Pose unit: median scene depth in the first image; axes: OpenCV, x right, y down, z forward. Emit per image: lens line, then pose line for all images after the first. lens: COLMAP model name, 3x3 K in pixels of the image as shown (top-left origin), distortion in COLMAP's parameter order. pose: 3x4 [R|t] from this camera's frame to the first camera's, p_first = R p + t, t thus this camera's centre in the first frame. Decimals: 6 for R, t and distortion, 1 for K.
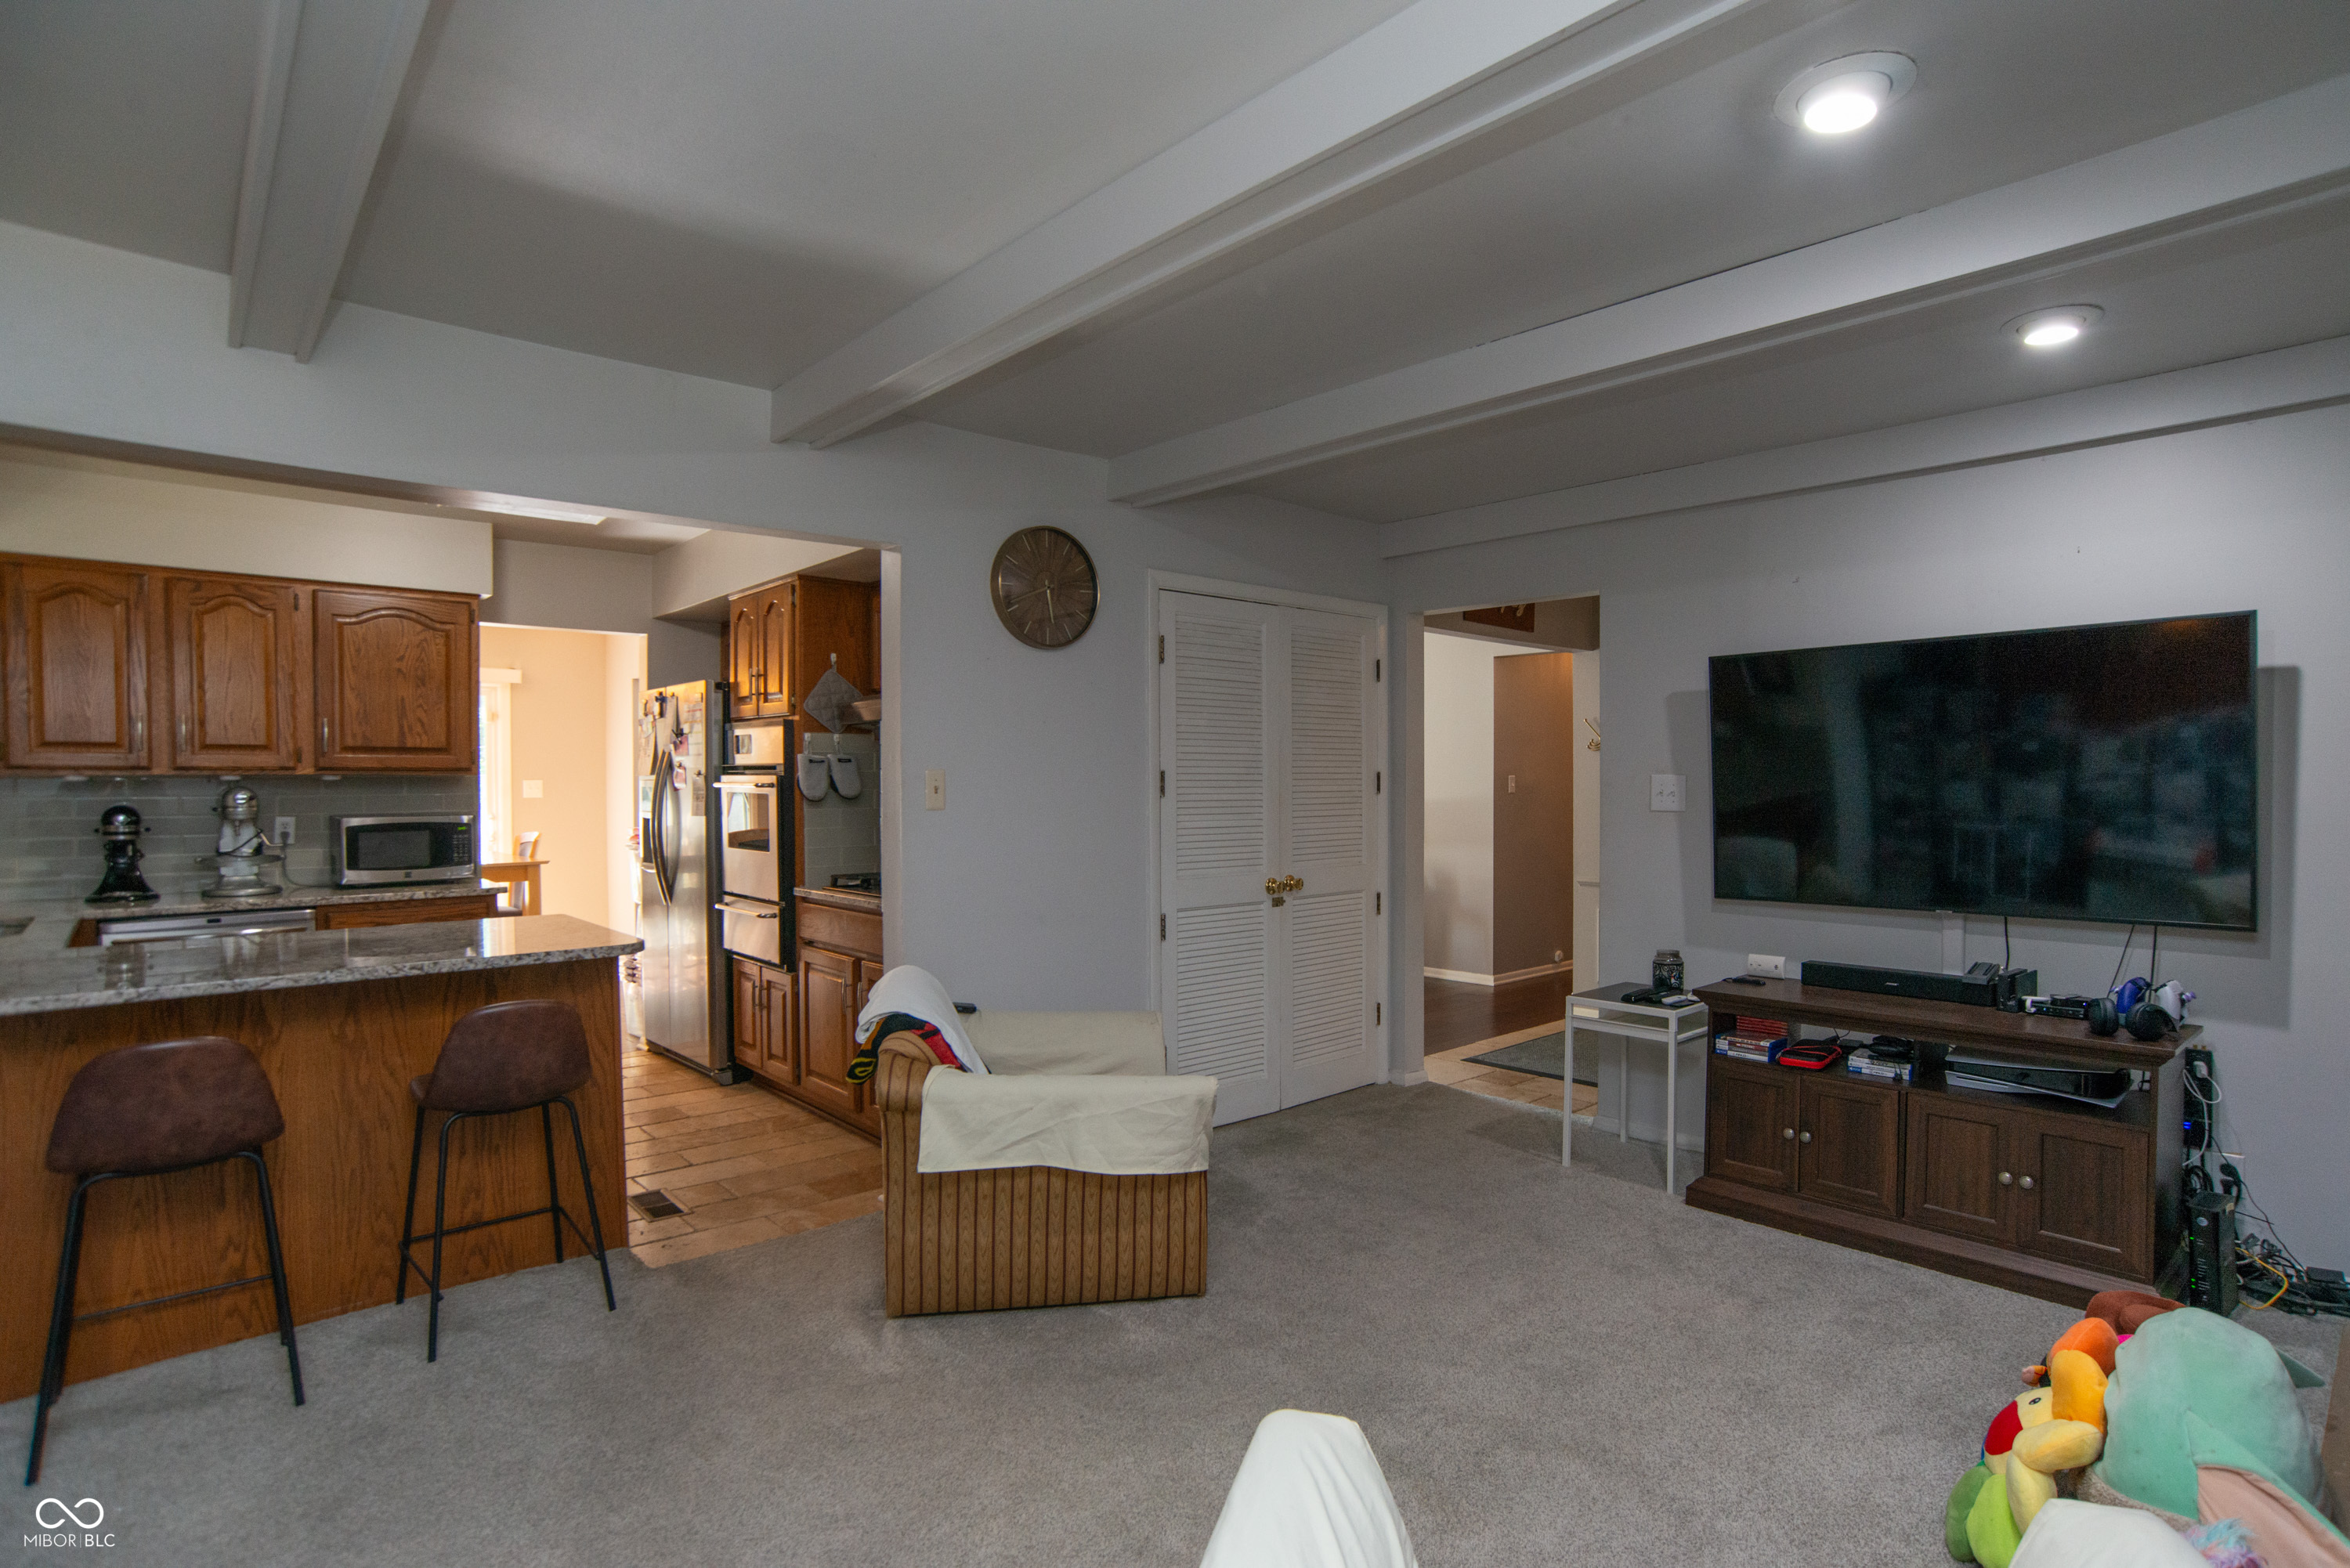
lens RADIAL K [[1189.8, 0, 1198.7], [0, 1189.8, 804.4], [0, 0, 1]] dist [-0.092093, 0.052793]
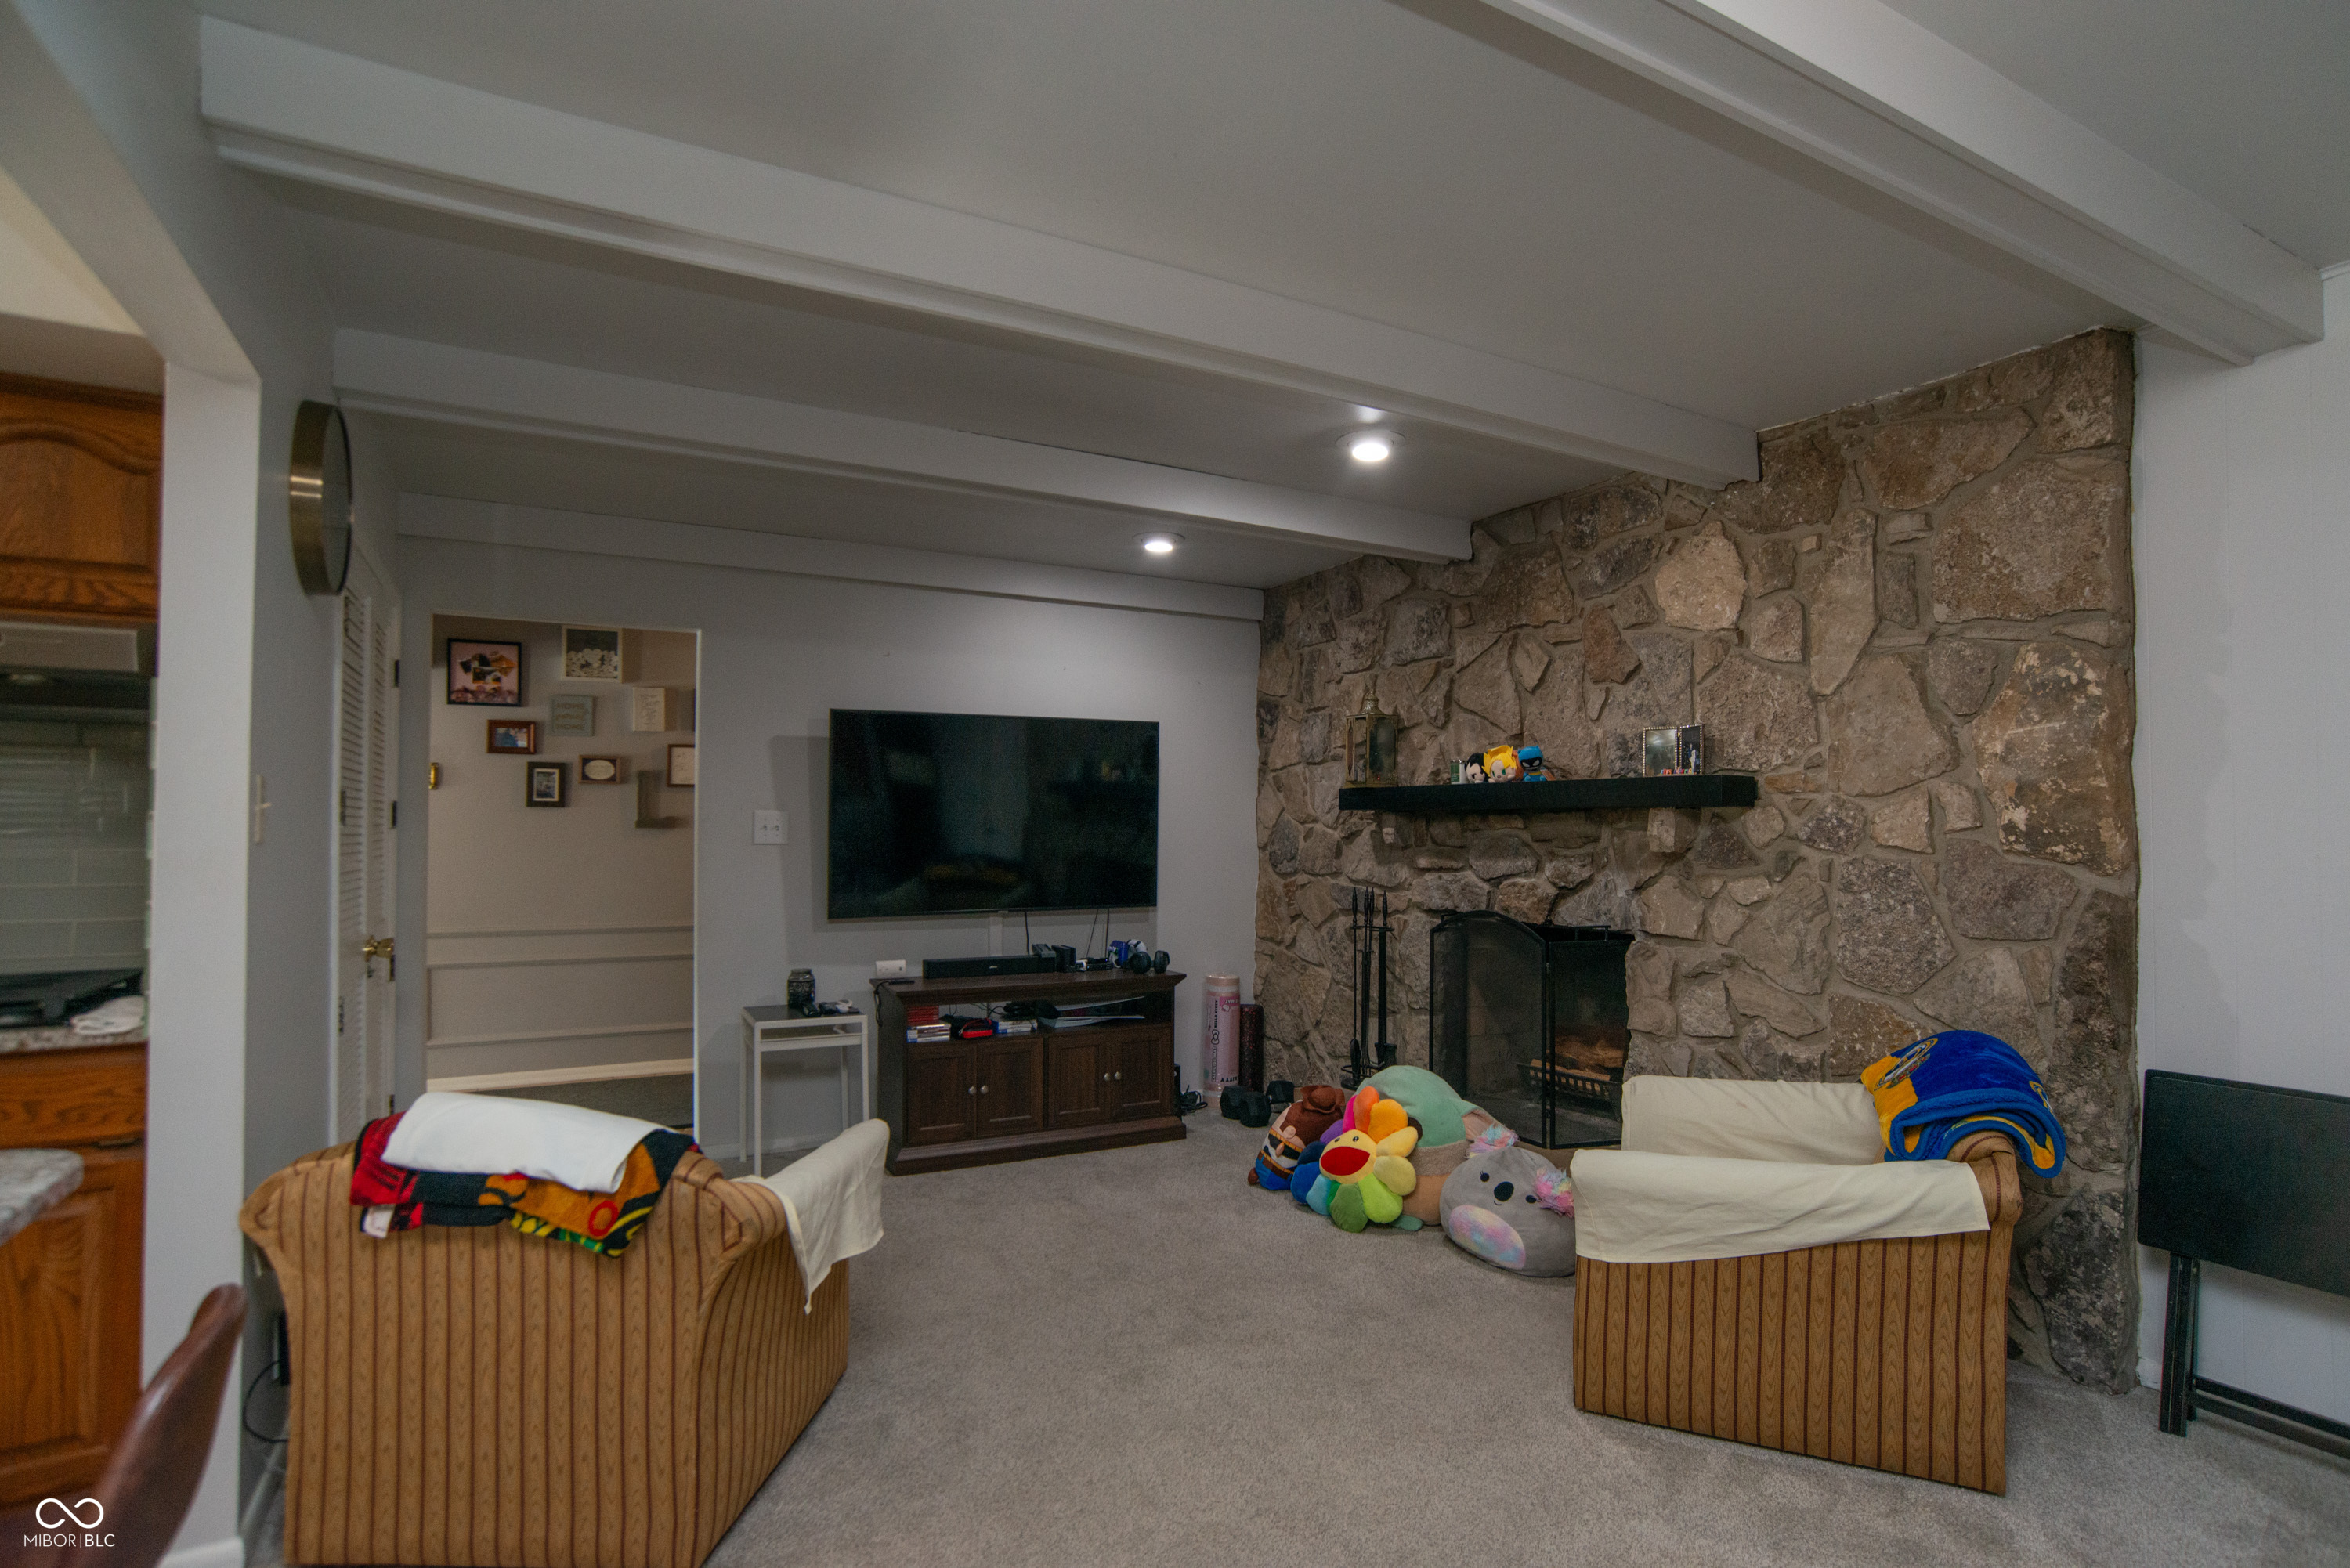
lens RADIAL K [[1189.8, 0, 1198.7], [0, 1189.8, 804.4], [0, 0, 1]] dist [-0.092093, 0.052793]
pose [[0.226641, 0.026504, 0.973618, -0.687484], [0.015855, 0.999397, -0.030897, 0.010794], [-0.973849, 0.022440, 0.226084, 0.435127]]
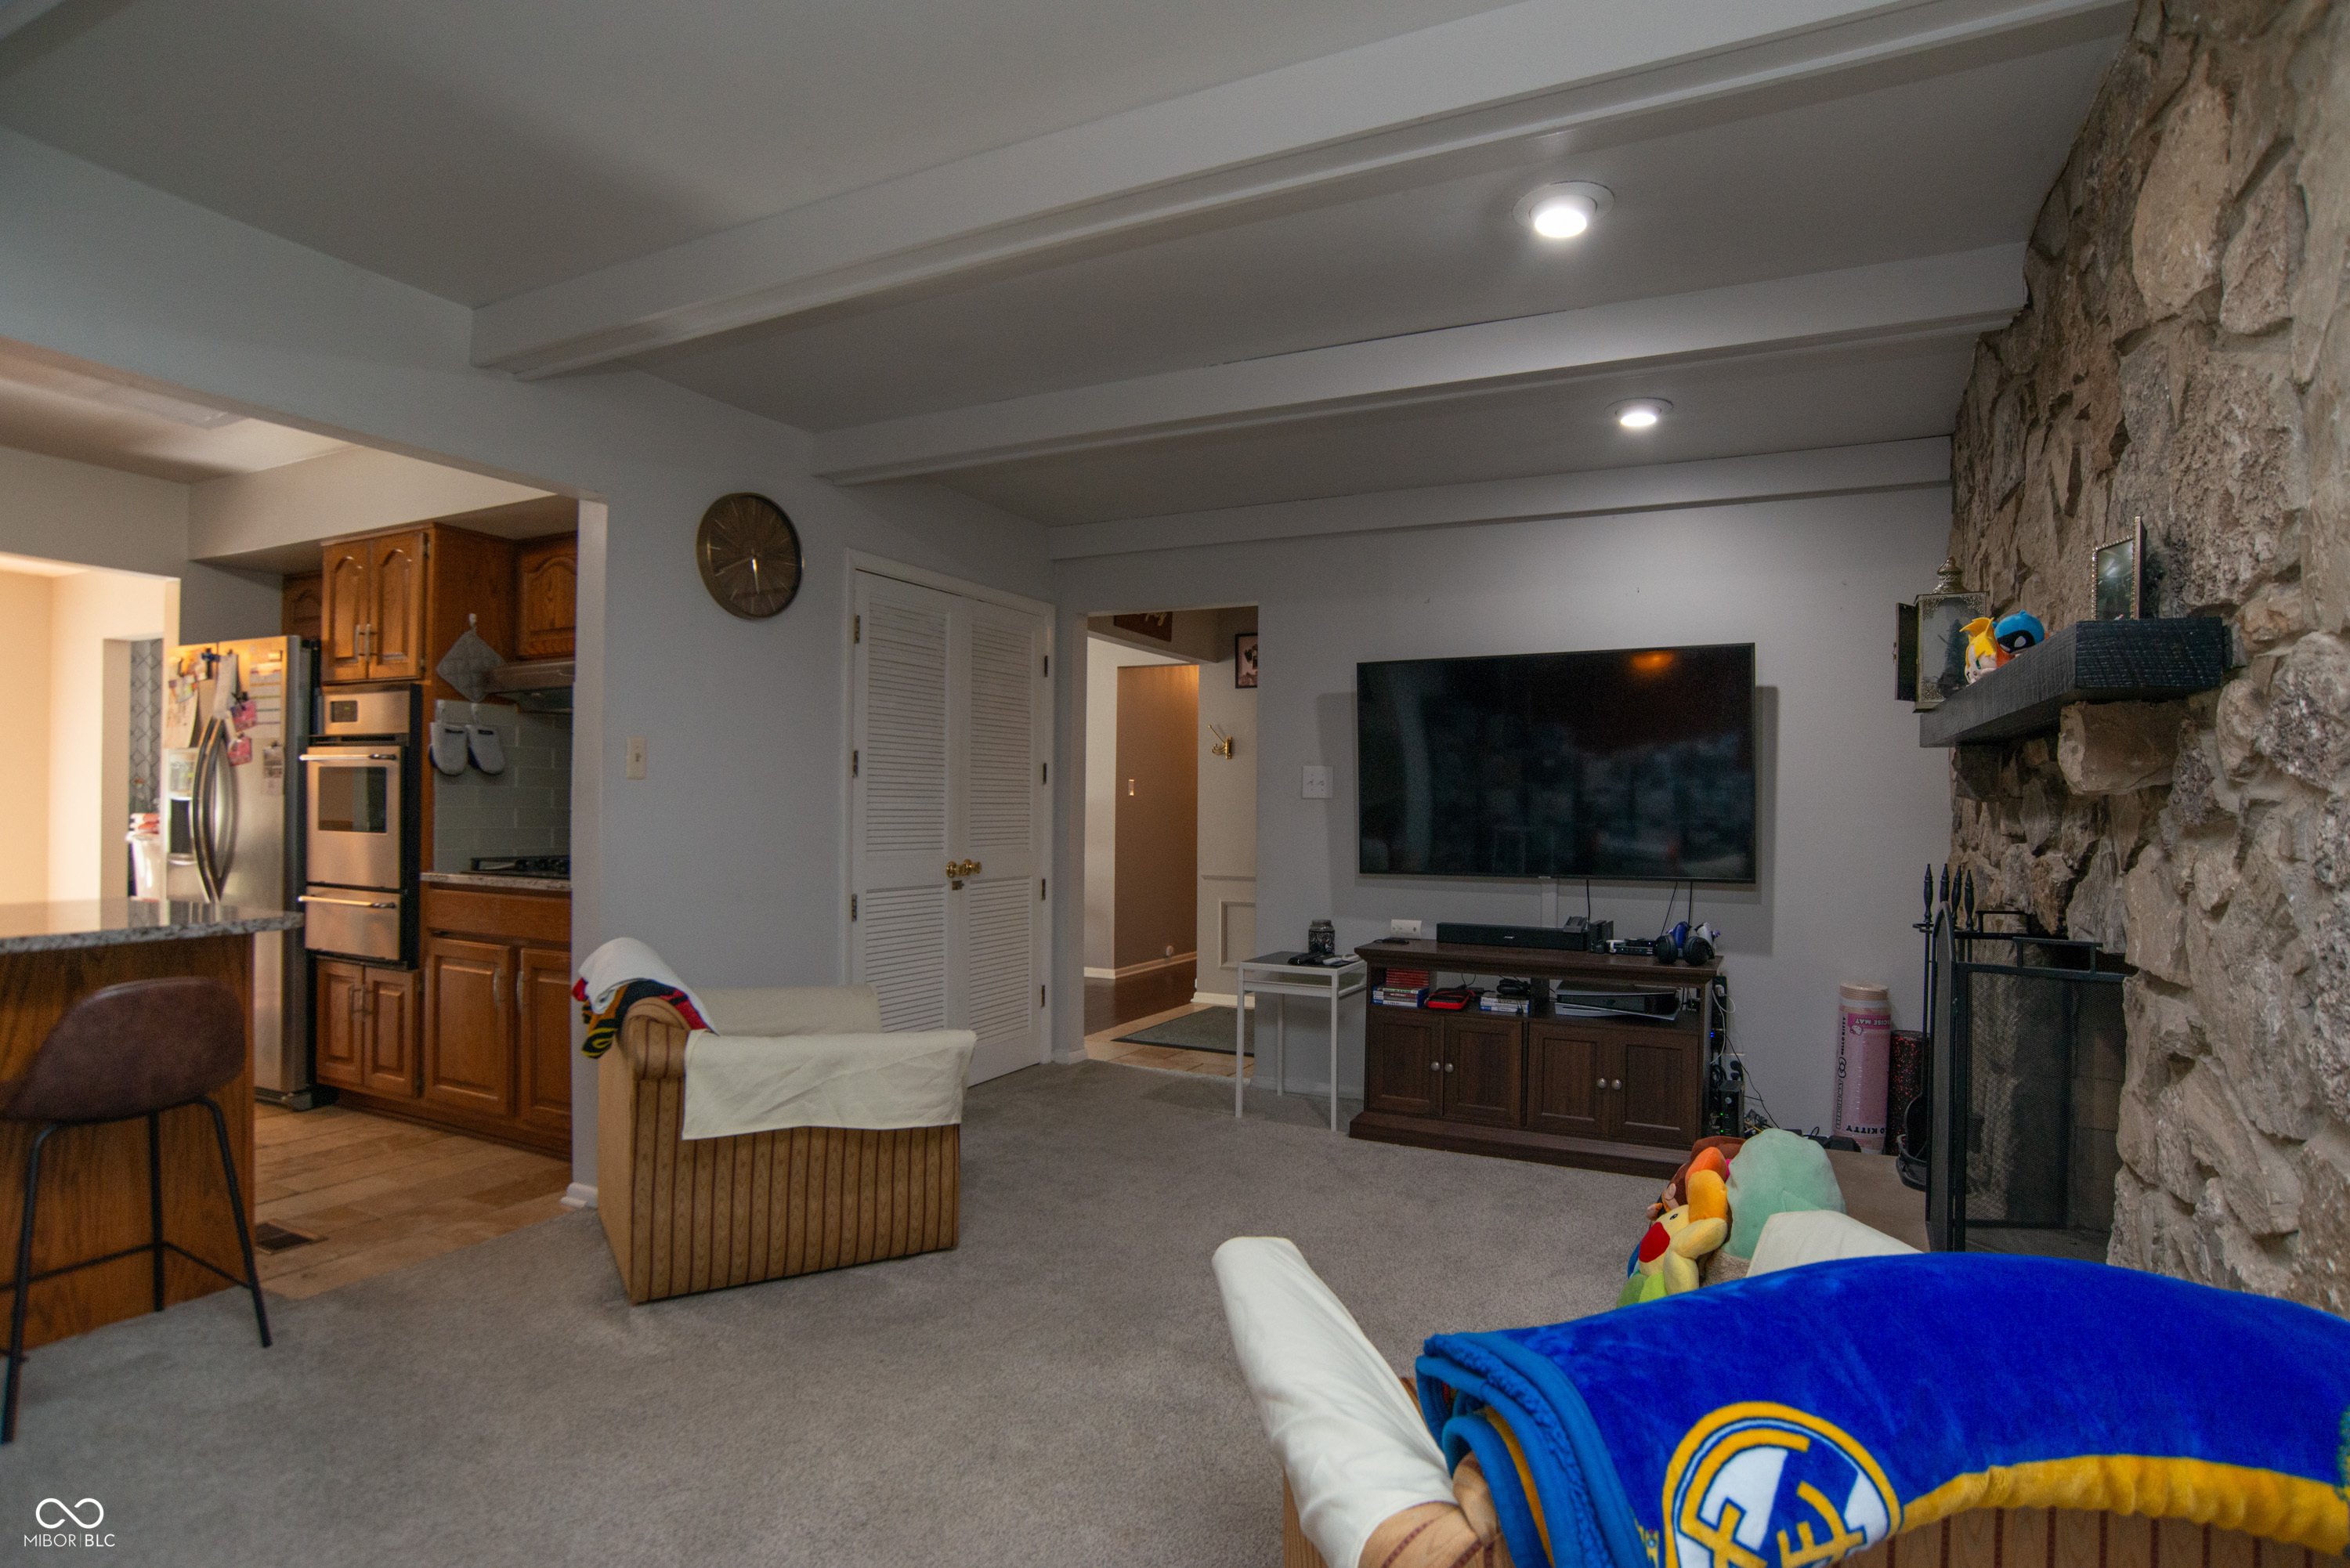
lens RADIAL K [[1189.8, 0, 1198.7], [0, 1189.8, 804.4], [0, 0, 1]] dist [-0.092093, 0.052793]
pose [[0.931358, 0.013481, 0.363856, -0.147943], [-0.006334, 0.999763, -0.020829, 0.043215], [-0.364051, 0.017094, 0.931222, -0.030608]]
